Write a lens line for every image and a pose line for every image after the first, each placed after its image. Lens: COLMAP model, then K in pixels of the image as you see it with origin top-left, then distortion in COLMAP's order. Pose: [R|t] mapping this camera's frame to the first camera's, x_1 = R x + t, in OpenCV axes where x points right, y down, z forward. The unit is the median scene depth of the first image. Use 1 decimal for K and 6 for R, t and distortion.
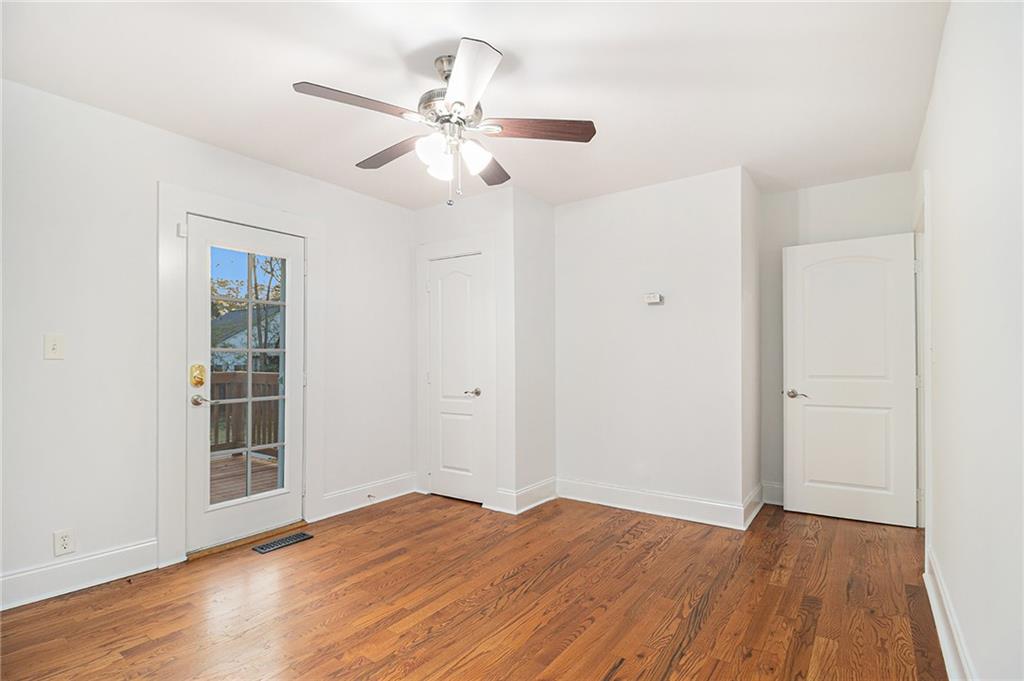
lens RADIAL K [[488.5, 0, 516.3], [0, 488.5, 361.8], [0, 0, 1]] dist [-0.016877, -0.001331]
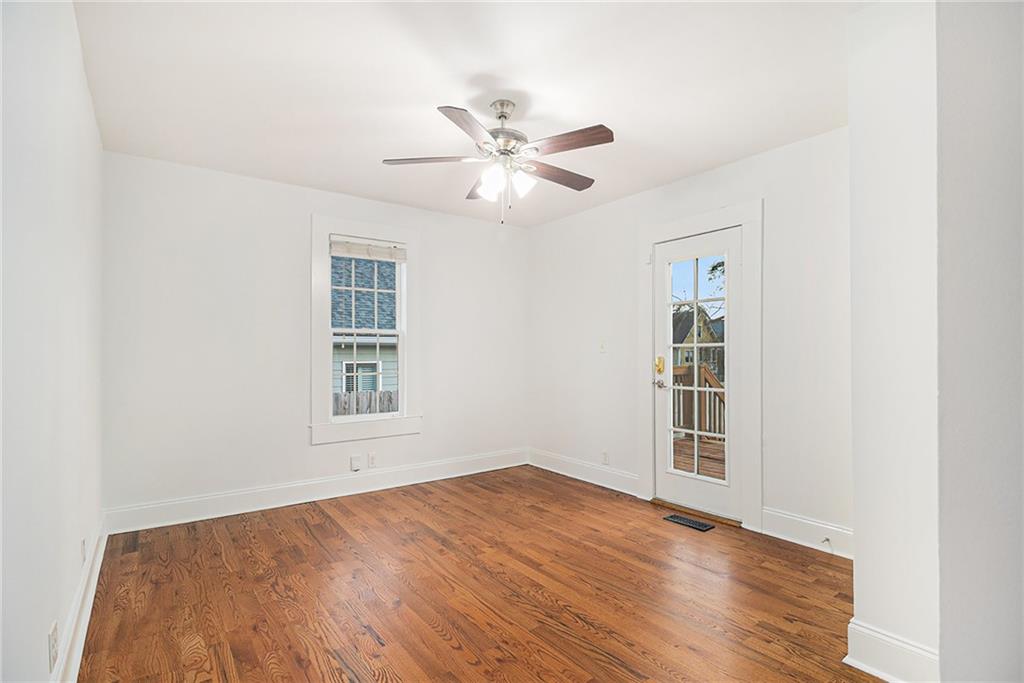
lens RADIAL K [[502.3, 0, 515.5], [0, 502.3, 348.2], [0, 0, 1]] dist [-0.019140, -0.001740]
pose [[-0.300129, -0.002377, -0.953896, 0.733762], [-0.011660, 0.999931, 0.001177, -0.013480], [0.953827, 0.011476, -0.300136, 1.011340]]
